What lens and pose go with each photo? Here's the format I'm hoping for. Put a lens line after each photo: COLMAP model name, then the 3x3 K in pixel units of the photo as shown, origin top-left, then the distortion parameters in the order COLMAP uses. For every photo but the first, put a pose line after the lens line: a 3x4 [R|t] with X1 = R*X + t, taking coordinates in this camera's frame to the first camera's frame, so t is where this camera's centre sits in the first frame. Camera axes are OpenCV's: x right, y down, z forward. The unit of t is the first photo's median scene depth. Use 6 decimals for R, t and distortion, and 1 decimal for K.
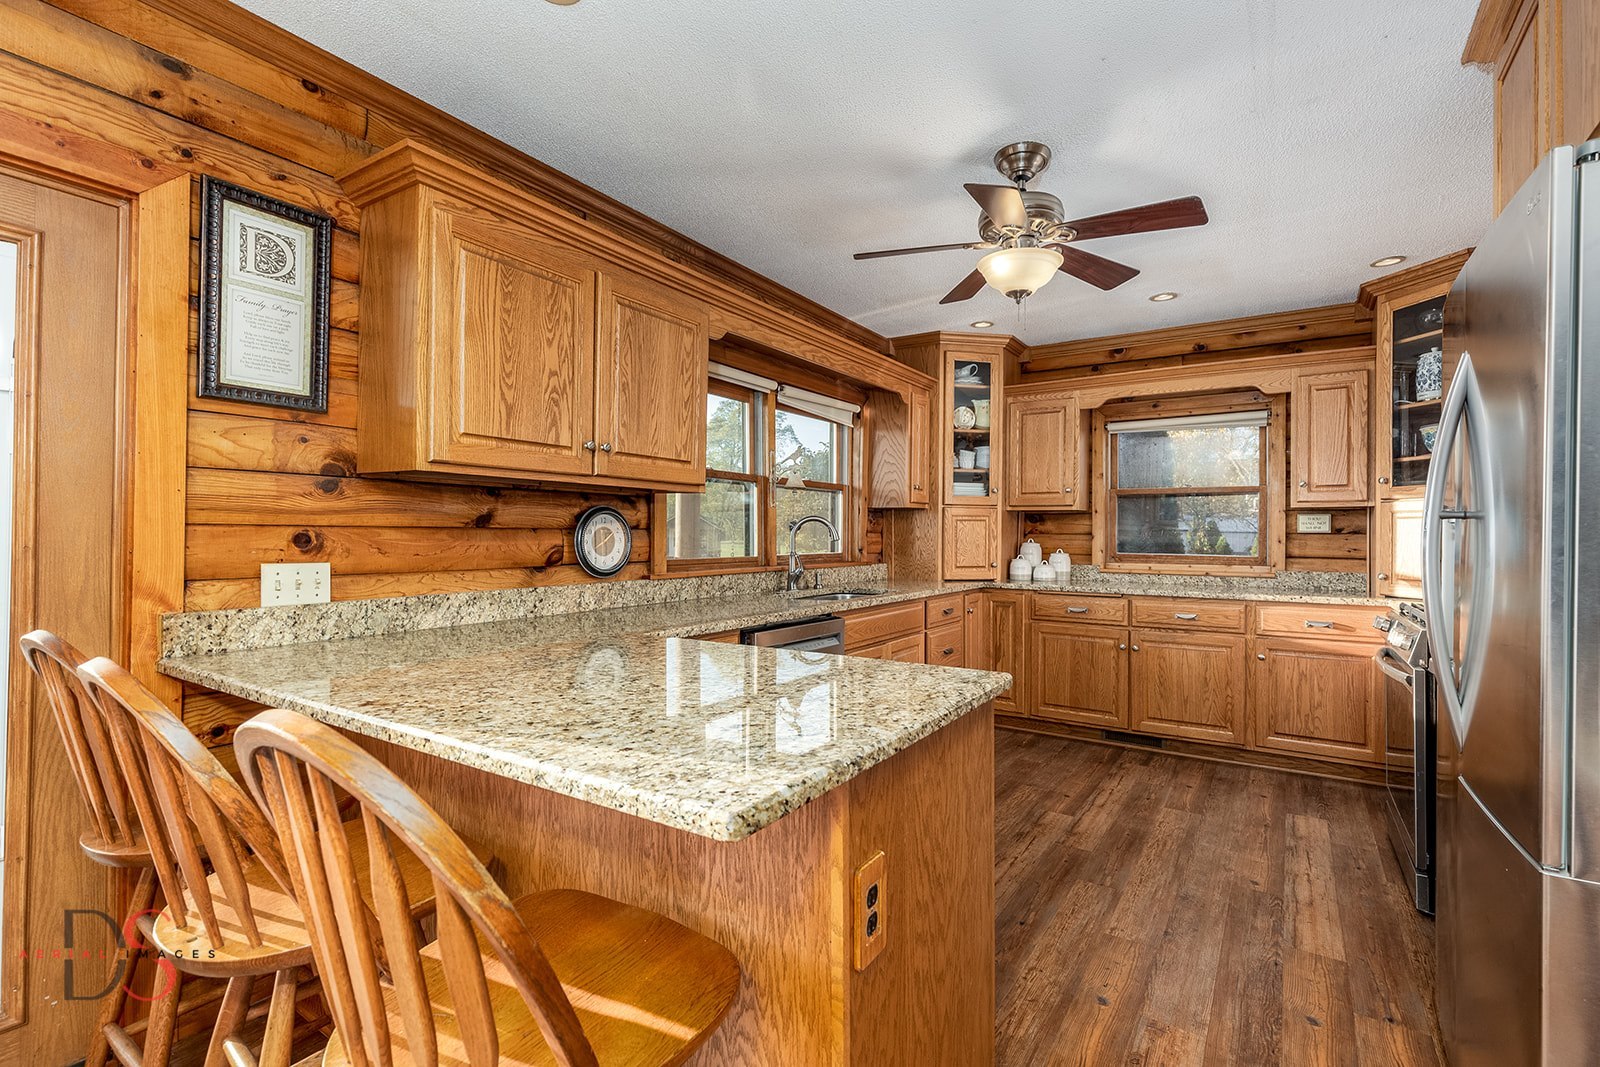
lens RADIAL K [[720.1, 0, 813.7], [0, 720.1, 529.5], [0, 0, 1]] dist [0.008420, -0.000607]
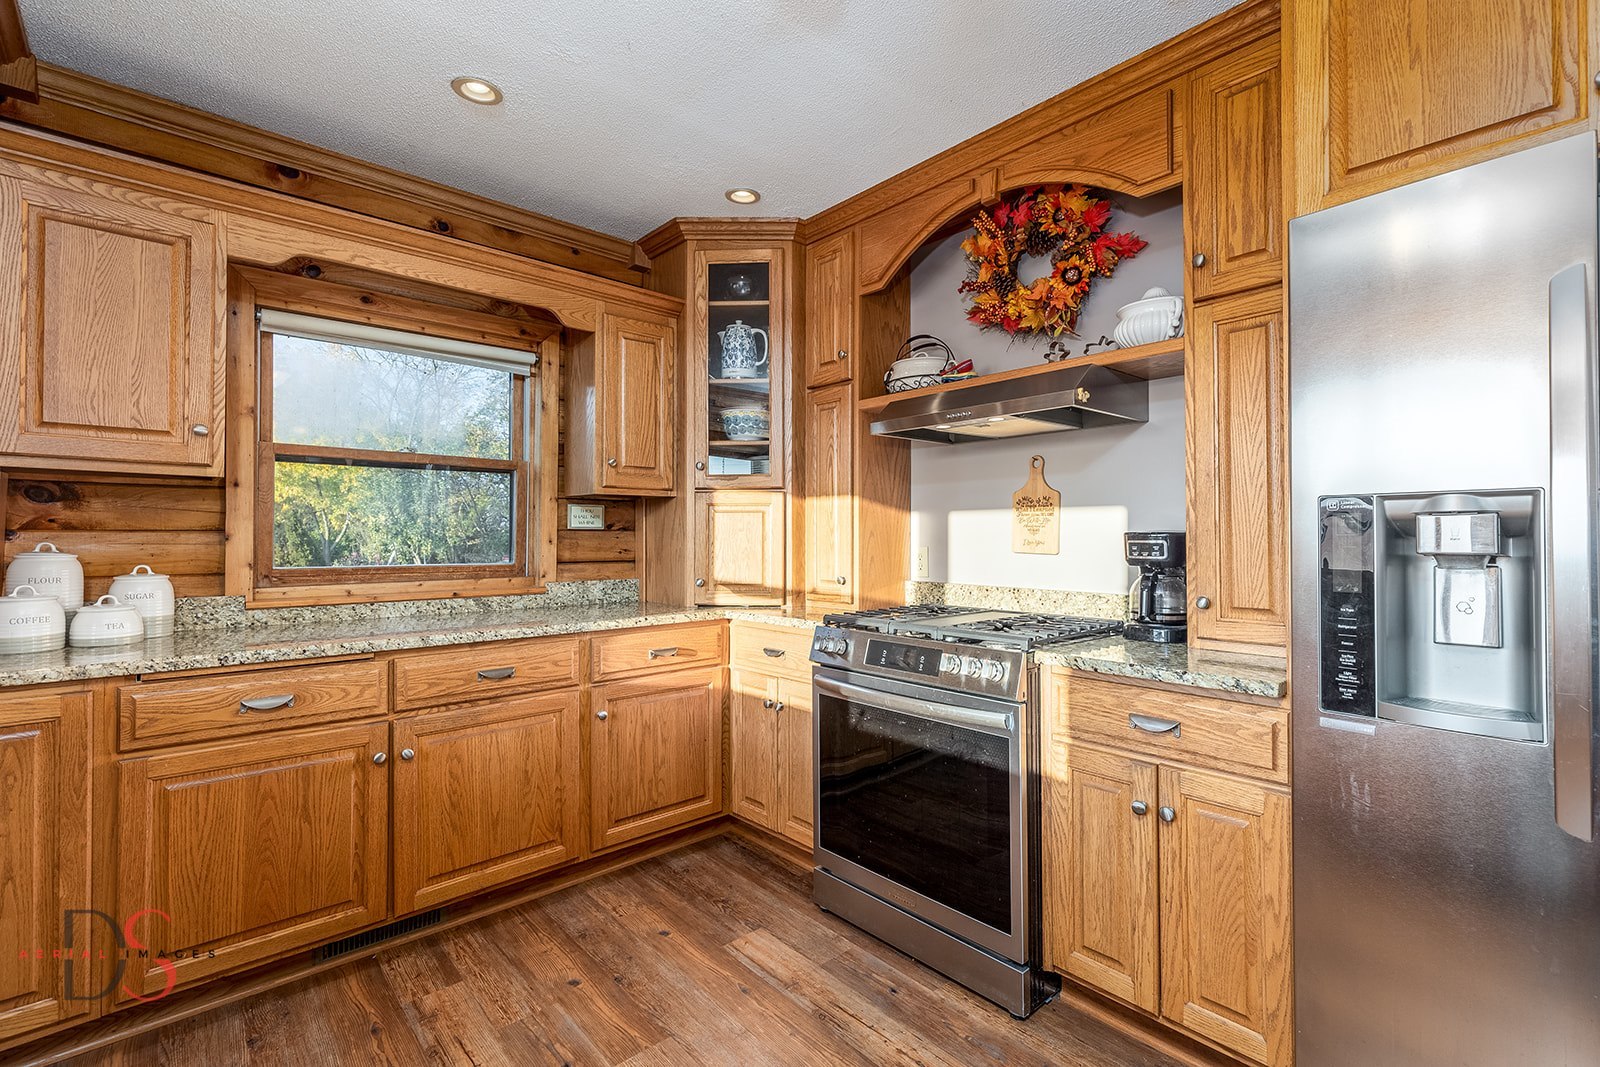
lens RADIAL K [[720.1, 0, 811.0], [0, 720.1, 532.6], [0, 0, 1]] dist [0.008420, -0.000607]
pose [[0.247685, -0.000644, 0.968840, 0.021504], [-0.004979, 0.999986, 0.001937, 0.005620], [-0.968828, -0.005303, 0.247678, 0.598953]]
